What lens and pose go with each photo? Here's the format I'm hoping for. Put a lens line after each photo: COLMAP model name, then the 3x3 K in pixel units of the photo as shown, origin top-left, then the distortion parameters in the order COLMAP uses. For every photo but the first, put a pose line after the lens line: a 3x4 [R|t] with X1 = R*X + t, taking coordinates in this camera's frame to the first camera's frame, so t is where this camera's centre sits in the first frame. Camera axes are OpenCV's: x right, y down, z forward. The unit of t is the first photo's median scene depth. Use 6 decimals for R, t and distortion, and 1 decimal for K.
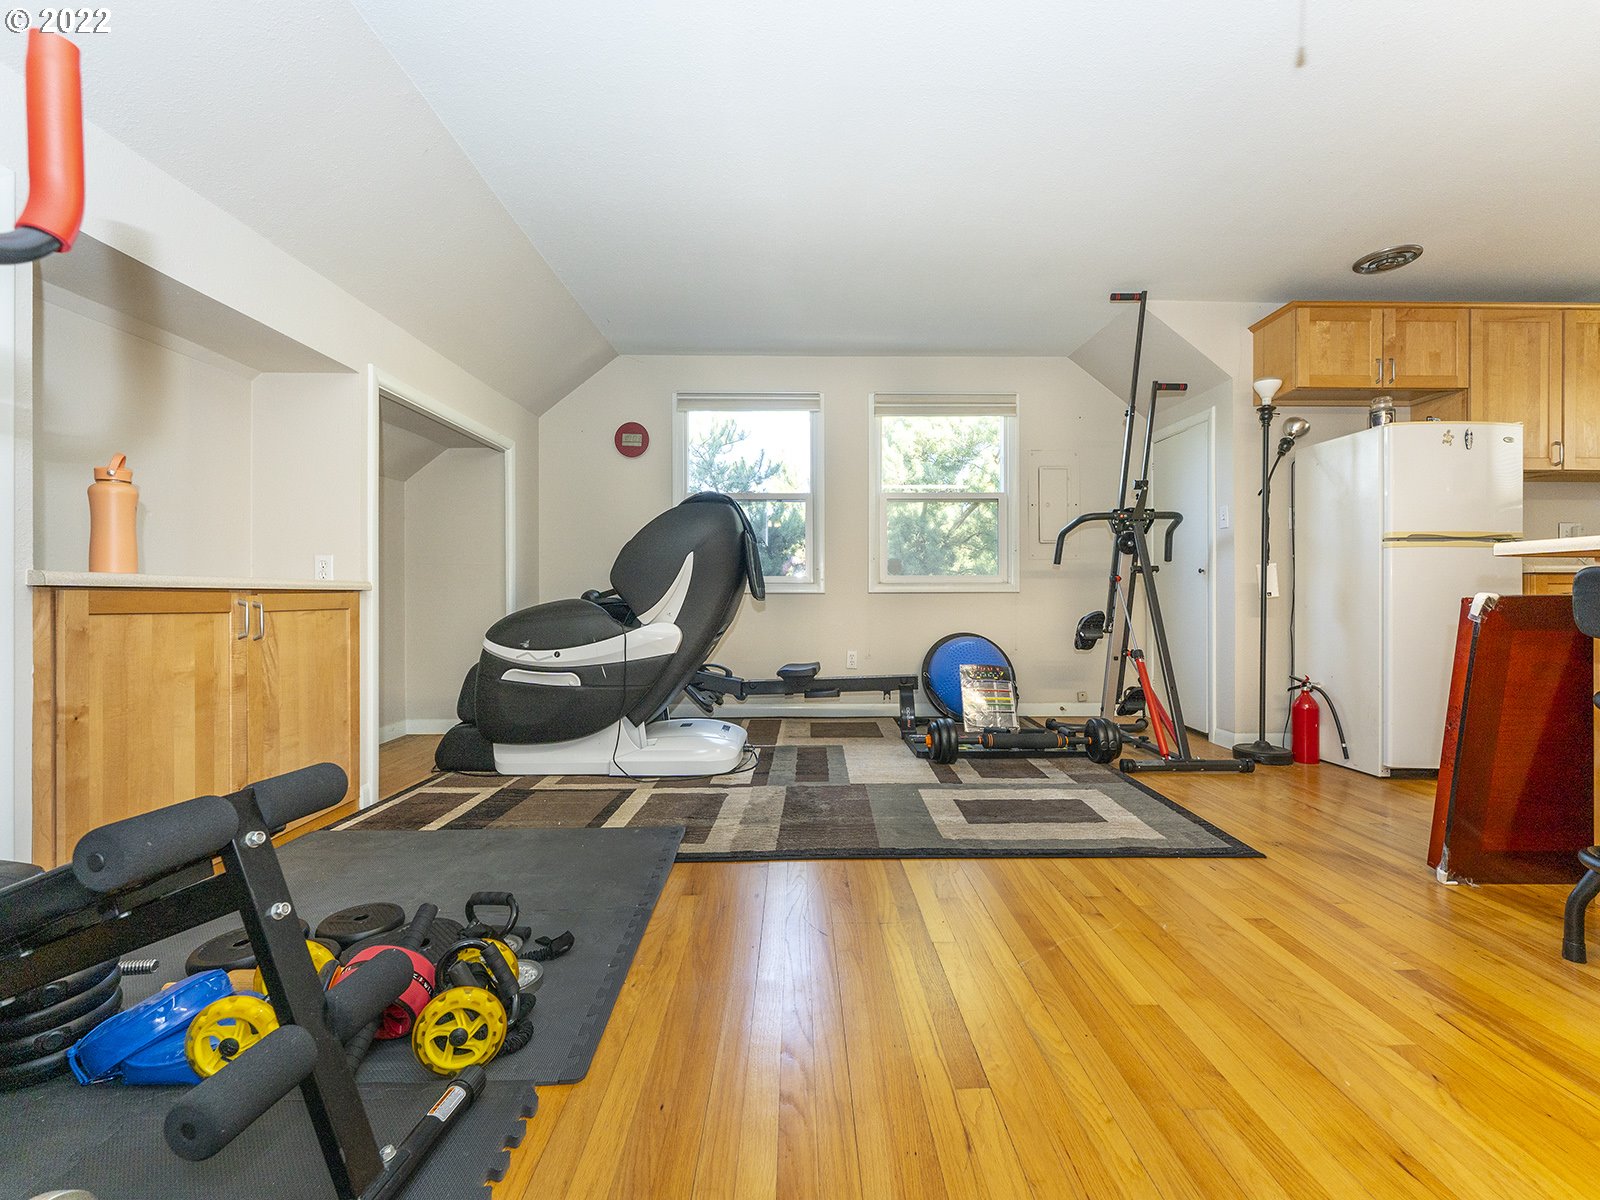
lens RADIAL K [[707.6, 0, 799.4], [0, 707.6, 599.5], [0, 0, 1]] dist [-0.000241, -0.000107]
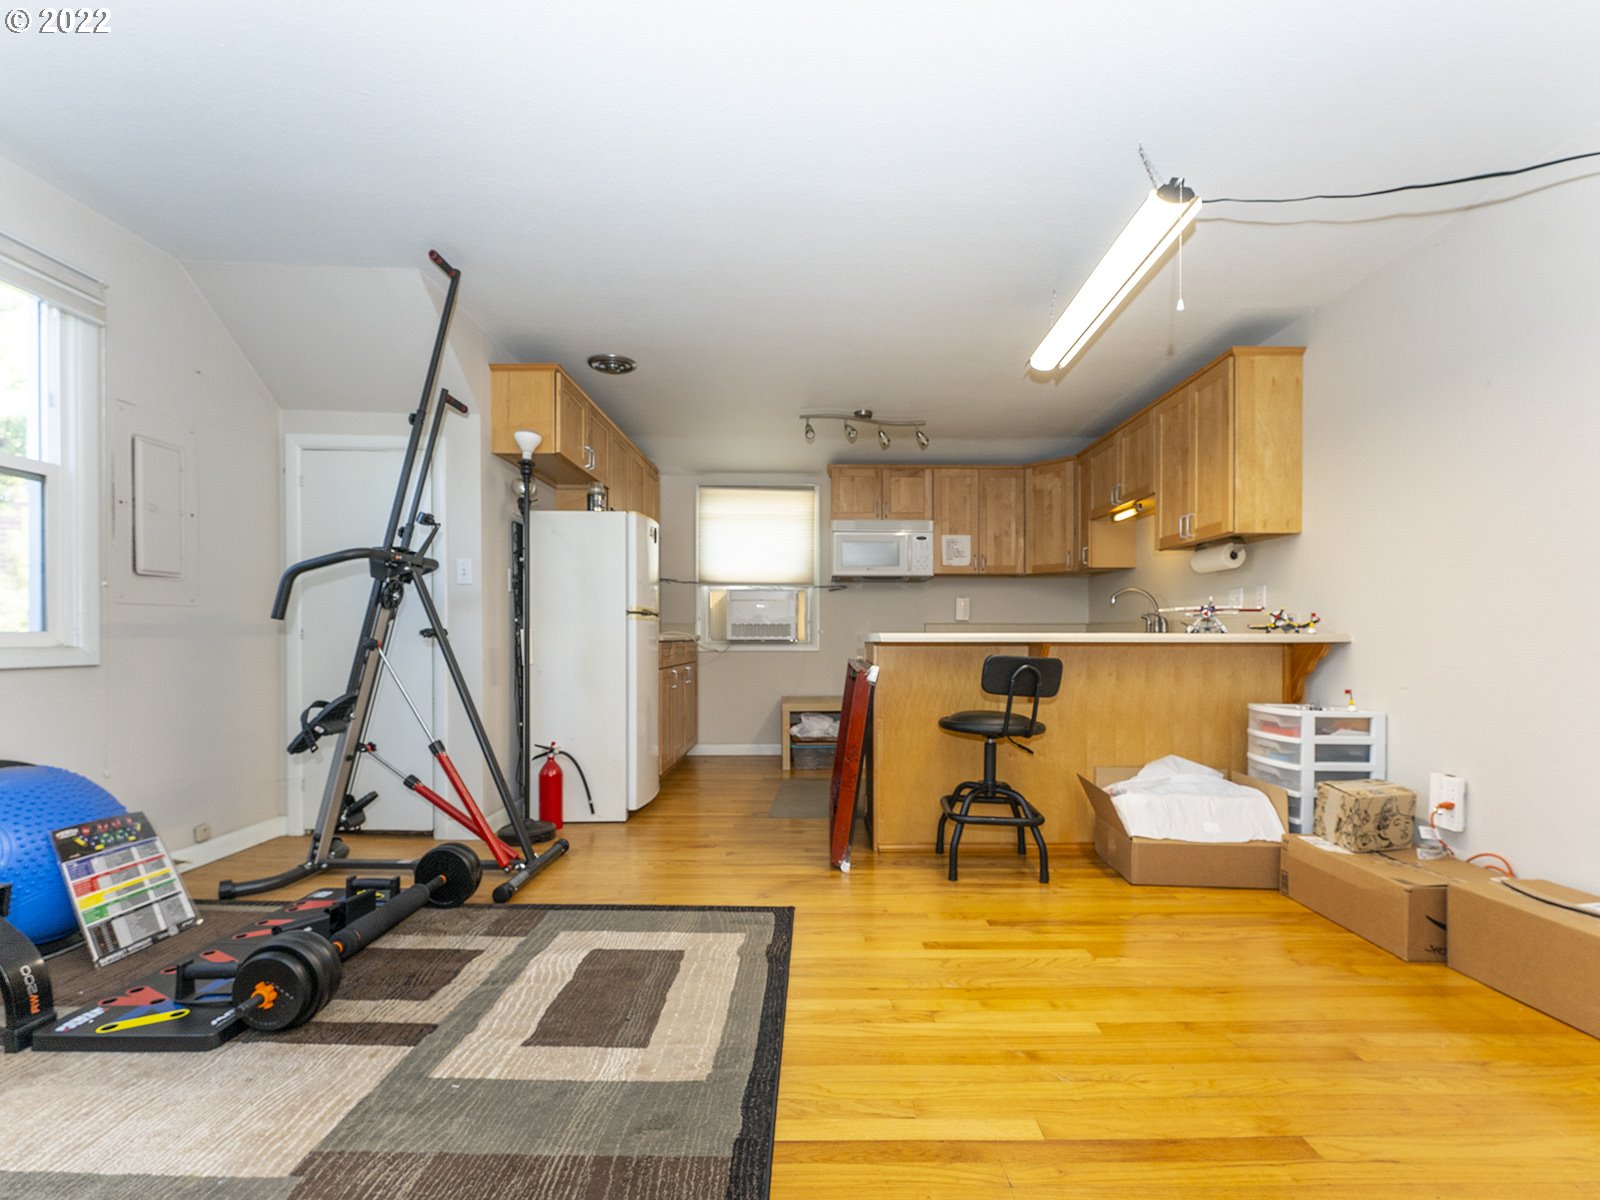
lens RADIAL K [[707.6, 0, 832.9], [0, 707.6, 645.7], [0, 0, 1]] dist [-0.000241, -0.000107]
pose [[-0.031588, -0.007301, 0.999474, -0.313221], [-0.003645, 0.999968, 0.007190, -0.040035], [-0.999494, -0.003416, -0.031614, 0.667380]]
